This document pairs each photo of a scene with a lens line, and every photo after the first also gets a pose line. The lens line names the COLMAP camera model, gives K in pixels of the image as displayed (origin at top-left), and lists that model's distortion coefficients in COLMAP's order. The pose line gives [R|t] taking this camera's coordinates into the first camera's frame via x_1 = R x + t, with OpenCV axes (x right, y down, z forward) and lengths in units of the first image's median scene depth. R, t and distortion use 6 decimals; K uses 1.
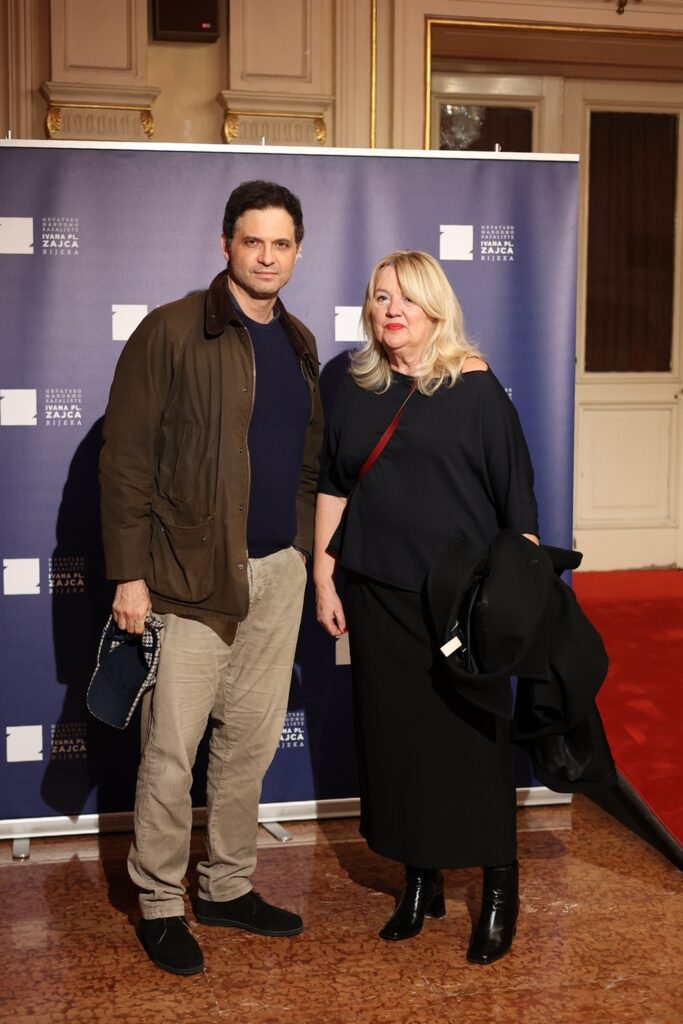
lens RADIAL K [[1536.9, 0, 341.1], [0, 1536.9, 514.6], [0, 0, 1]] dist [-0.008082, 0.000000]
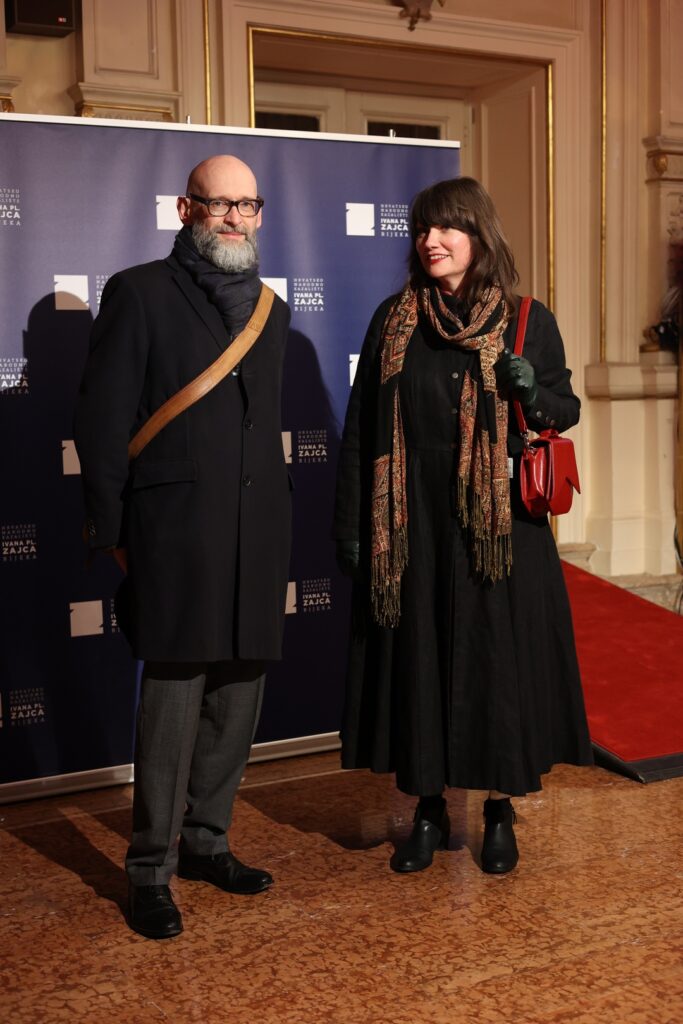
lens RADIAL K [[1451.4, 0, 343.4], [0, 1451.4, 524.2], [0, 0, 1]] dist [-0.006984, 0.000000]
pose [[0.957656, -0.051168, 0.283331, -0.249717], [0.054653, 0.998496, -0.004405, 0.044779], [-0.282680, 0.019703, 0.959012, 0.020603]]
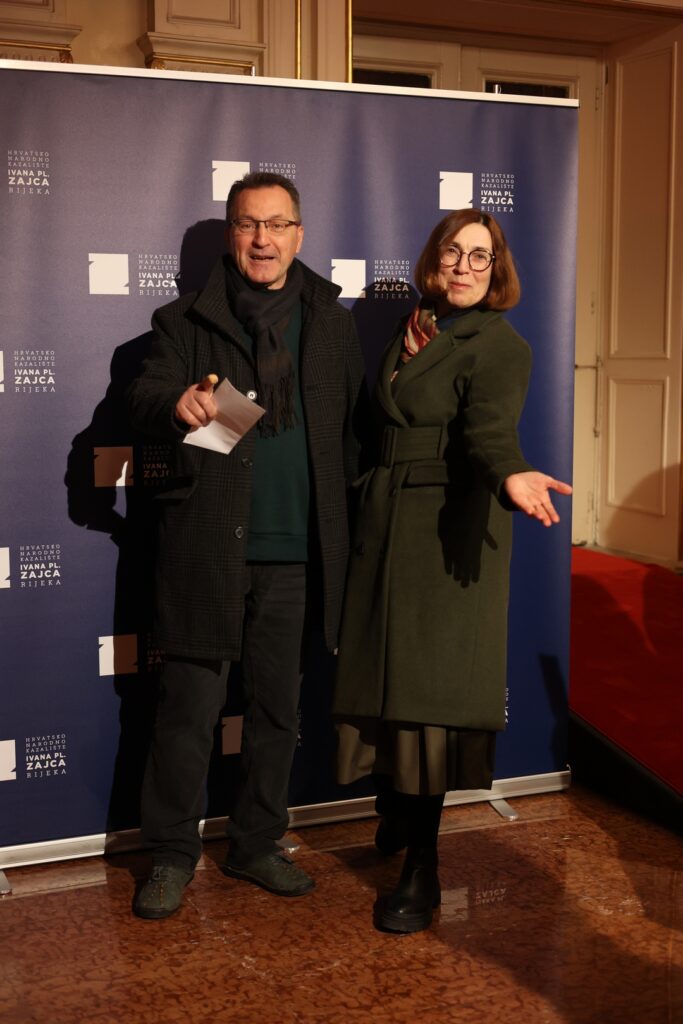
lens RADIAL K [[1451.4, 0, 341.6], [0, 1451.4, 519.5], [0, 0, 1]] dist [-0.006984, 0.000000]
pose [[0.981081, -0.025933, 0.191855, -0.172102], [0.024874, 0.999659, 0.007929, 0.011767], [-0.191995, -0.003007, 0.981391, 0.165276]]
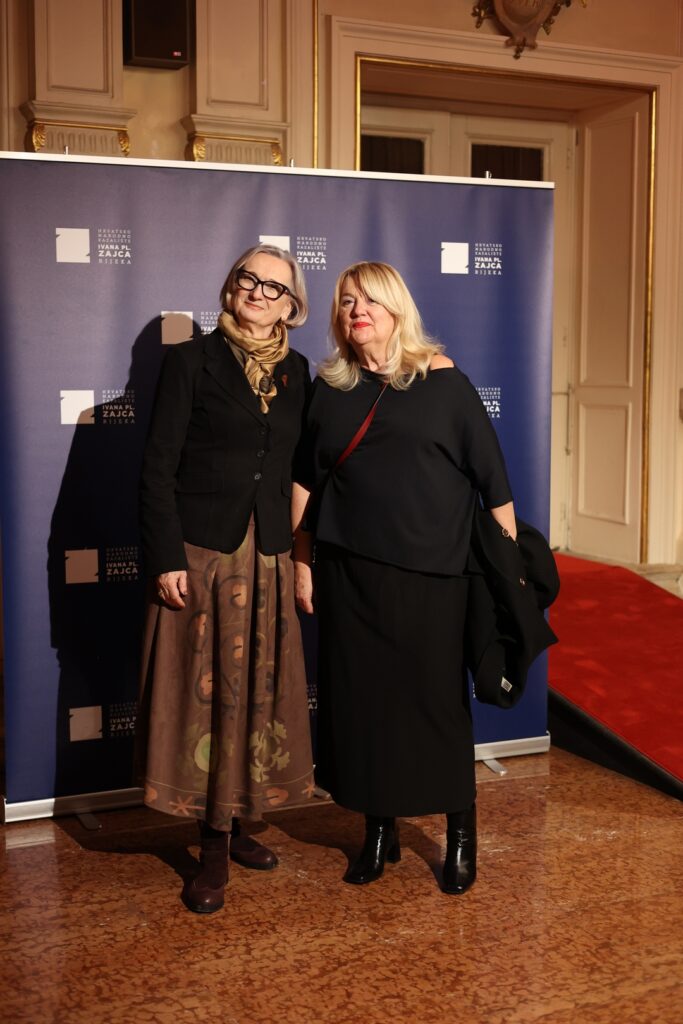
lens RADIAL K [[1451.4, 0, 344.5], [0, 1451.4, 521.2], [0, 0, 1]] dist [-0.006984, 0.000000]
pose [[0.975916, -0.025338, 0.216672, -0.251373], [0.025194, 0.999677, 0.003427, 0.010454], [-0.216688, 0.002115, 0.976239, -0.020152]]
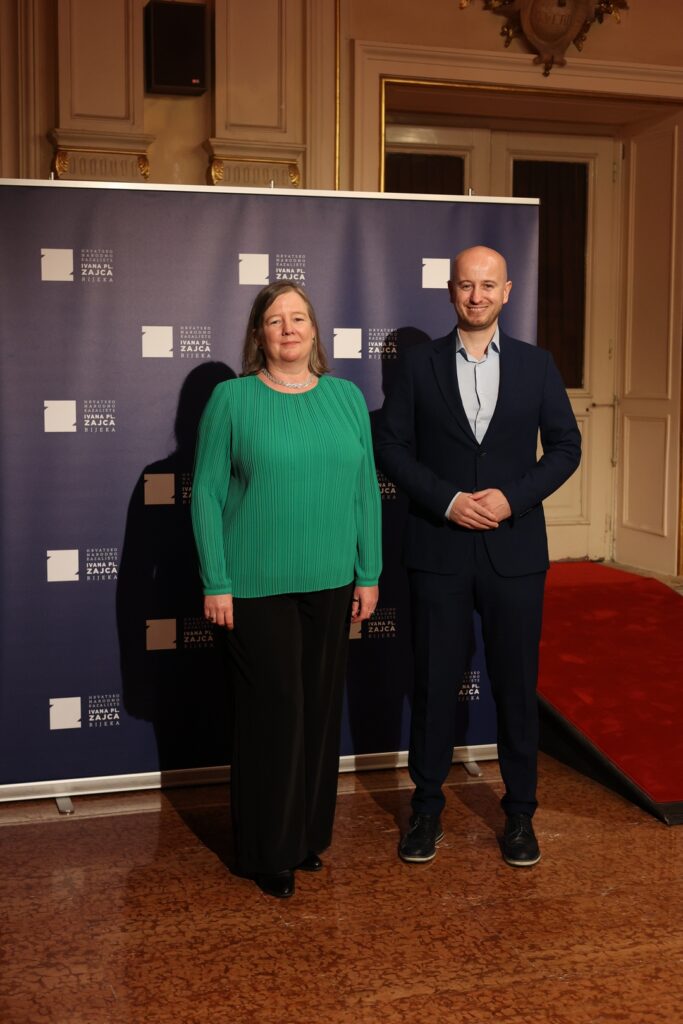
lens RADIAL K [[1451.4, 0, 337.9], [0, 1451.4, 515.4], [0, 0, 1]] dist [-0.006984, 0.000000]
pose [[0.995641, -0.009052, 0.092829, -0.106477], [0.010055, 0.999896, -0.010341, 0.017111], [-0.092725, 0.011229, 0.995628, -0.087766]]
